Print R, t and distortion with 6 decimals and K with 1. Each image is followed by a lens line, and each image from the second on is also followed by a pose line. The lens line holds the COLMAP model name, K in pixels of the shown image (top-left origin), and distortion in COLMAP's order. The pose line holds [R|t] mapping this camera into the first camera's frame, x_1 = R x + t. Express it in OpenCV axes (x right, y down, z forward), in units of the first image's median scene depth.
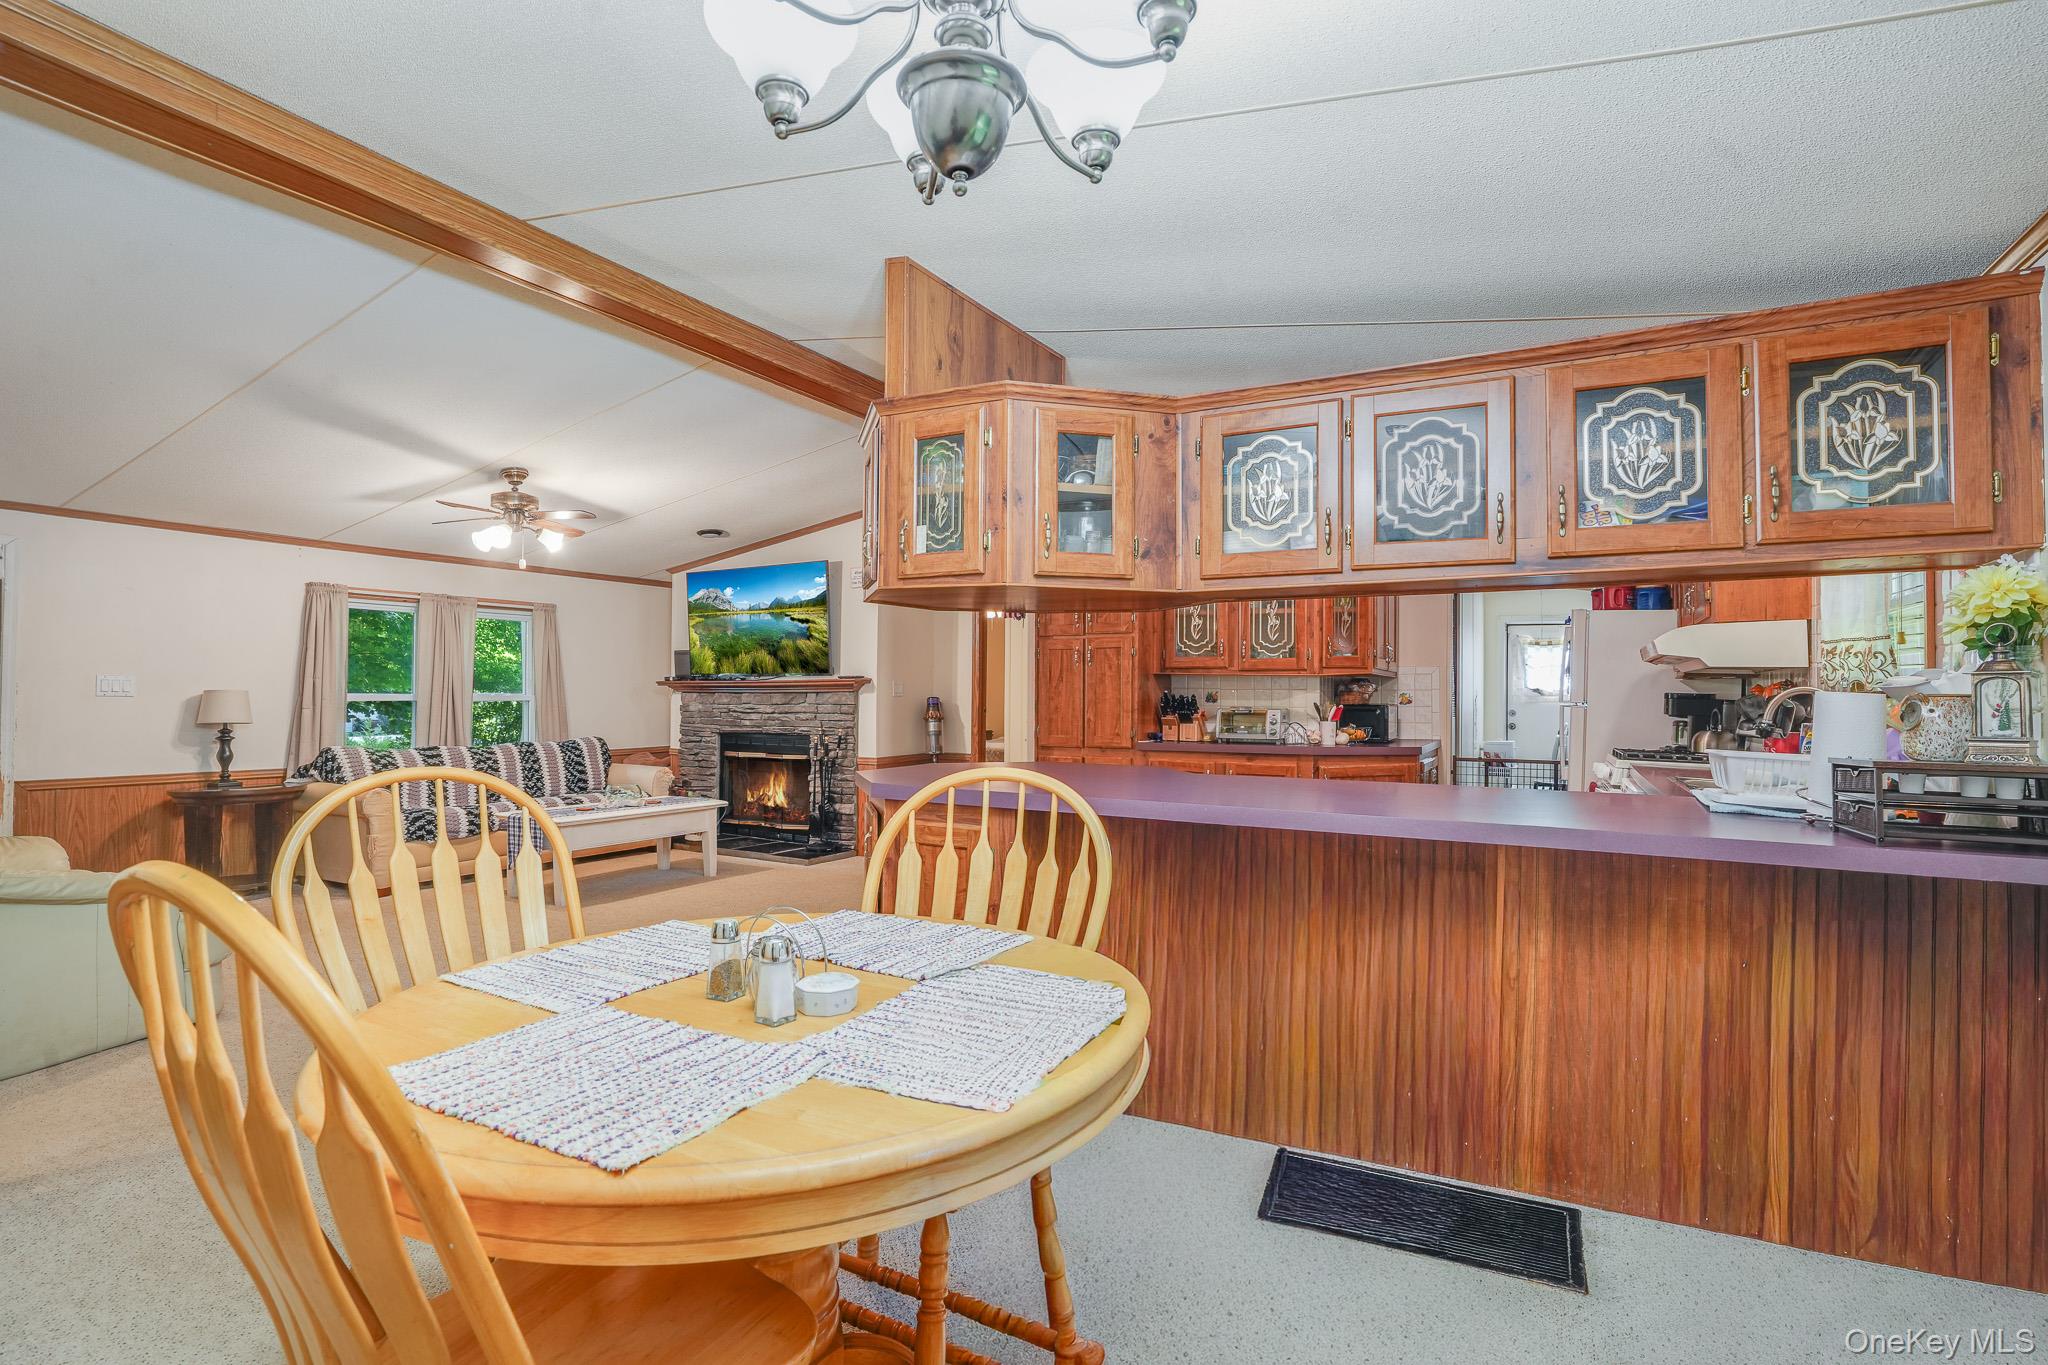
lens RADIAL K [[974.8, 0, 982.7], [0, 974.8, 693.5], [0, 0, 1]] dist [0.001546, 0.000768]
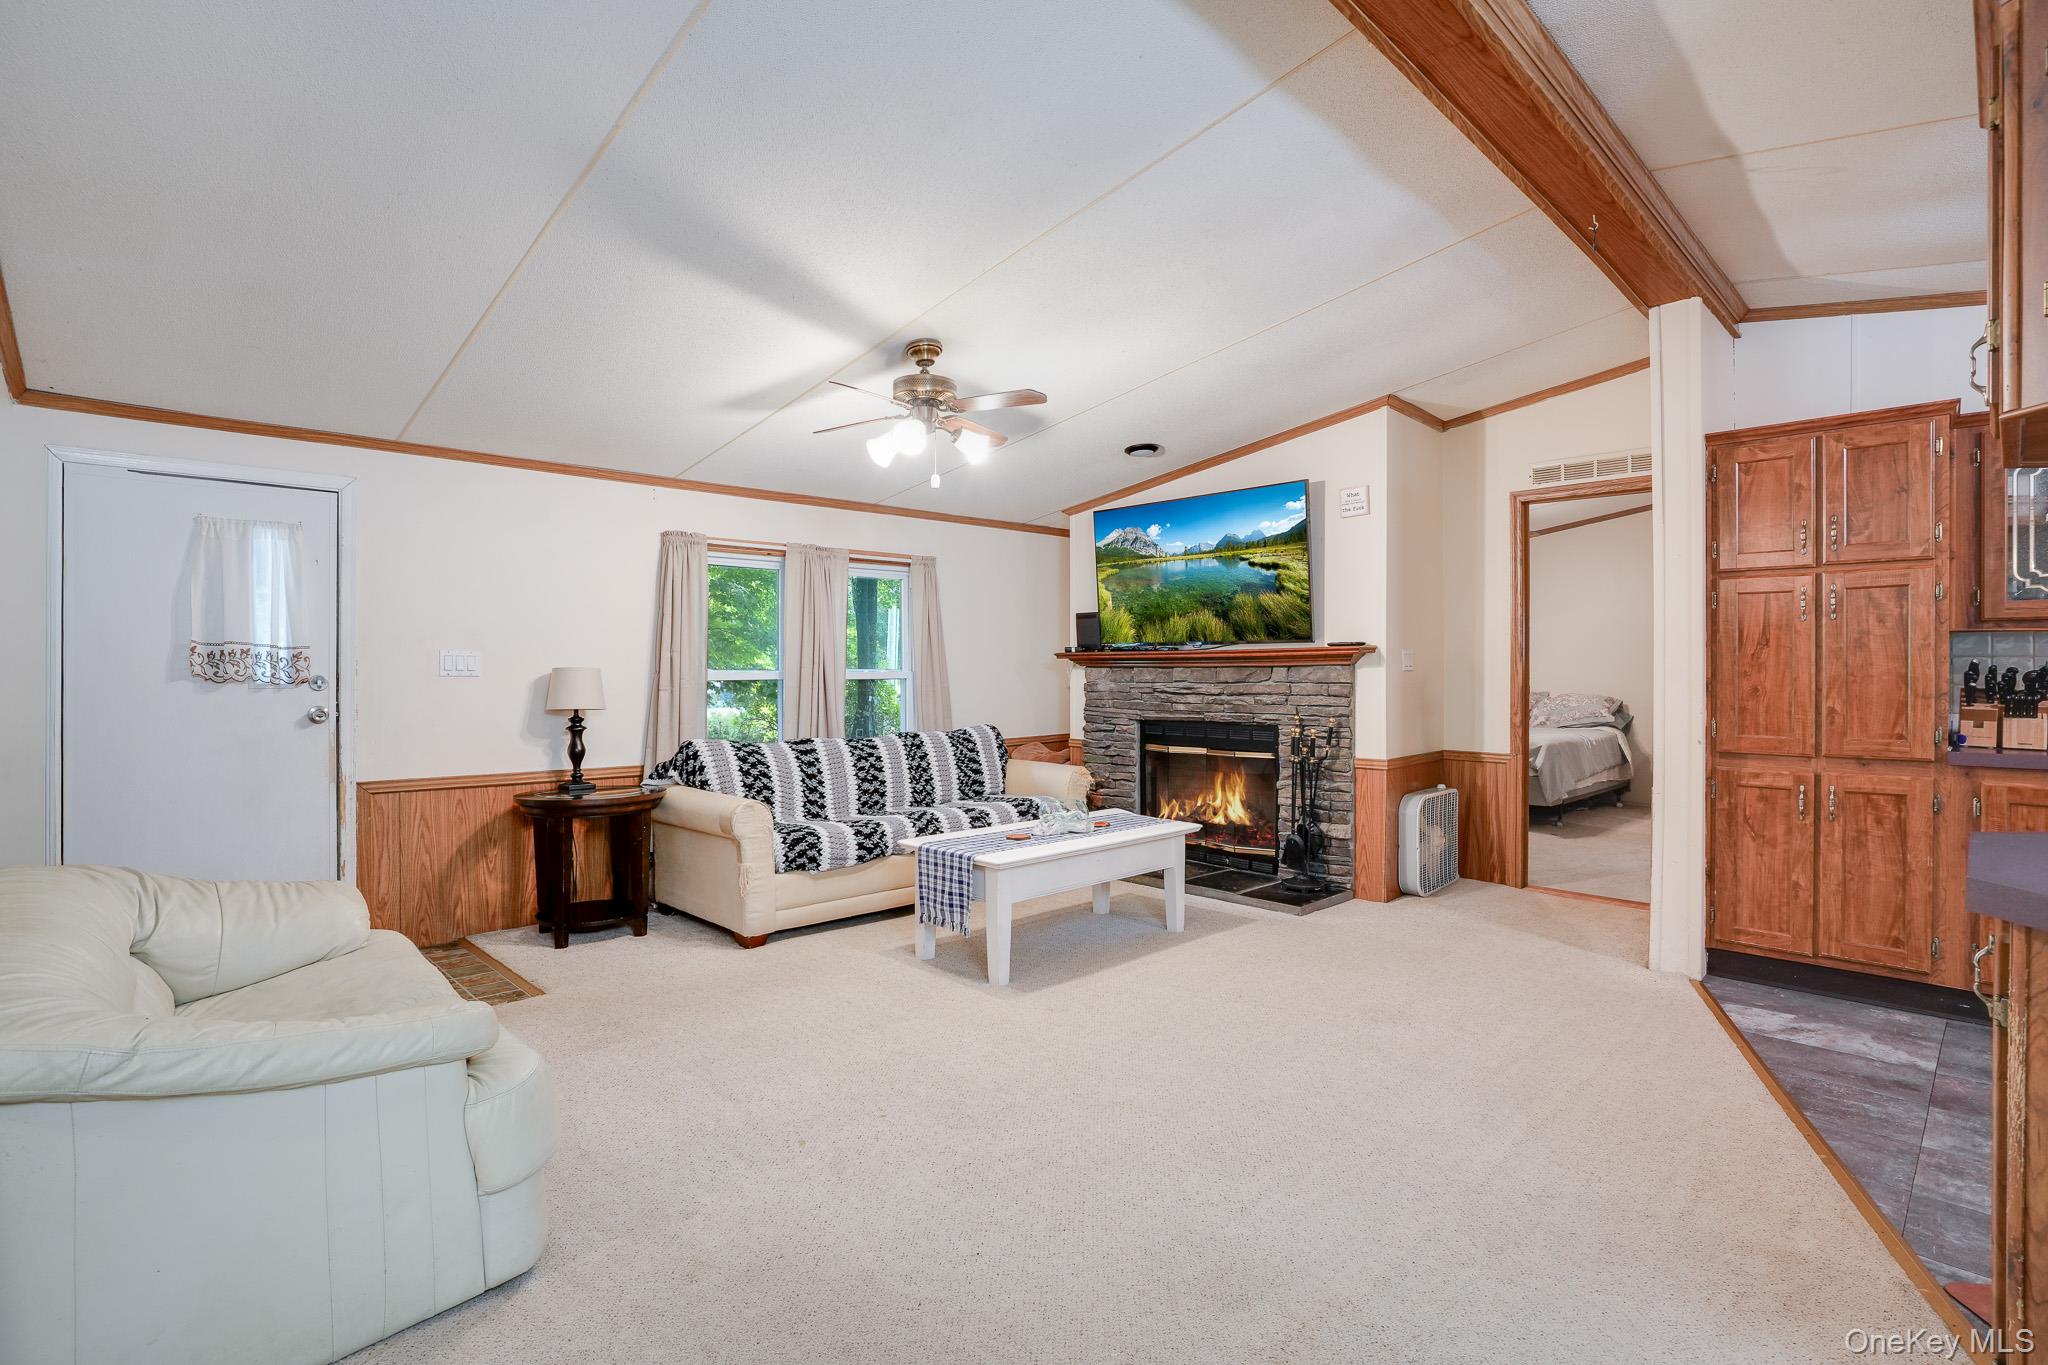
lens RADIAL K [[969.6, 0, 1023.7], [0, 969.6, 697.5], [0, 0, 1]] dist [-0.059314, 0.020555]
pose [[0.969129, 0.001786, -0.246547, -0.188786], [0.006074, 0.999497, 0.031119, -0.001212], [0.246479, -0.031656, 0.968631, 0.273919]]
